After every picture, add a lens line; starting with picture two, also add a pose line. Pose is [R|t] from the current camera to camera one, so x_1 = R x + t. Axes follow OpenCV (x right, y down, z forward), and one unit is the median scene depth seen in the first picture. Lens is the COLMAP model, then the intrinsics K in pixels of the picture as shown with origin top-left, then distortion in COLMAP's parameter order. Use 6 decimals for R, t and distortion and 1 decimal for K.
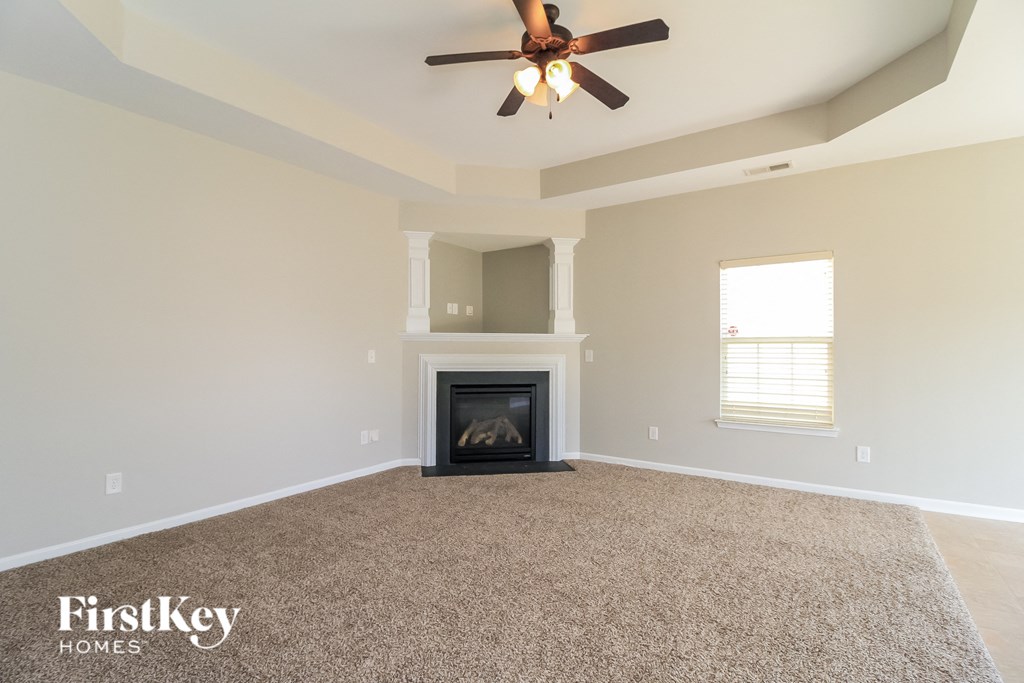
lens RADIAL K [[489.9, 0, 511.6], [0, 489.9, 347.0], [0, 0, 1]] dist [0.014657, -0.002038]
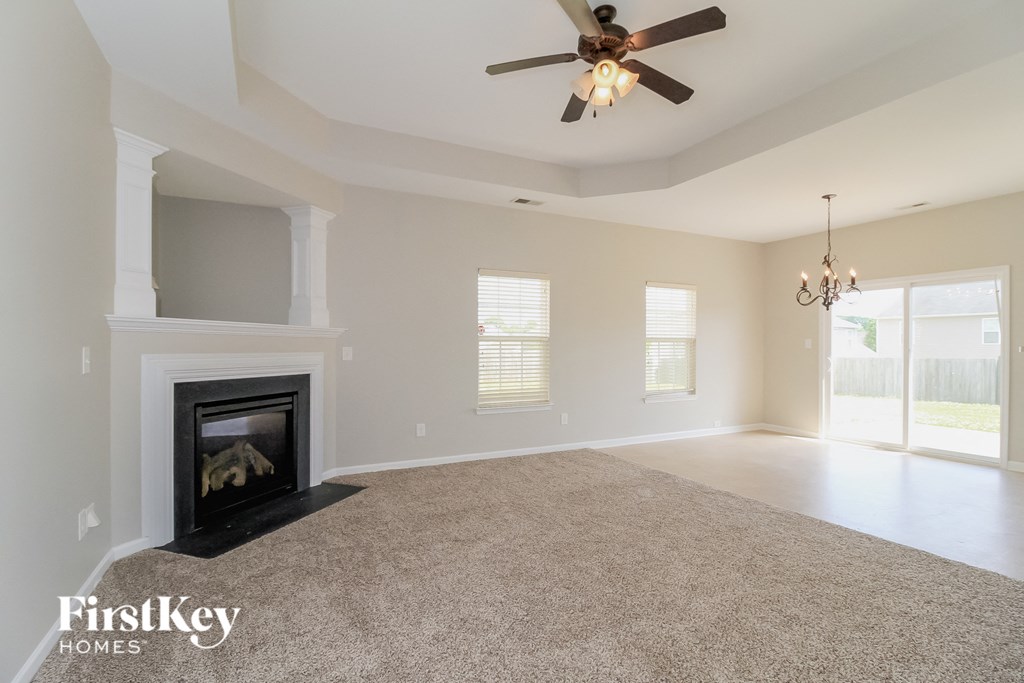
lens RADIAL K [[489.9, 0, 510.6], [0, 489.9, 346.8], [0, 0, 1]] dist [0.014657, -0.002038]
pose [[0.486823, -0.001811, 0.873499, -0.470115], [-0.005523, 0.999971, 0.005151, 0.000206], [-0.873483, -0.007332, 0.486799, 0.342539]]
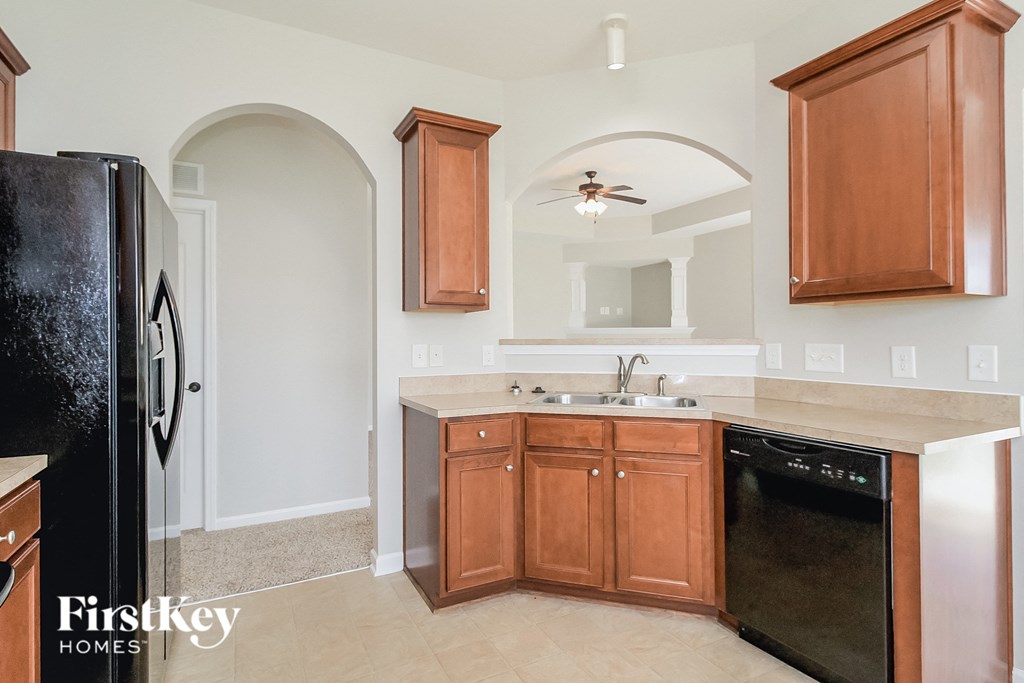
lens RADIAL K [[525.2, 0, 512.3], [0, 525.2, 338.2], [0, 0, 1]] dist [0.018148, 0.000278]
pose [[0.880003, -0.005943, -0.474931, 0.415194], [0.007854, 0.999967, 0.002041, -0.002951], [0.474903, -0.005526, 0.880021, -0.546296]]
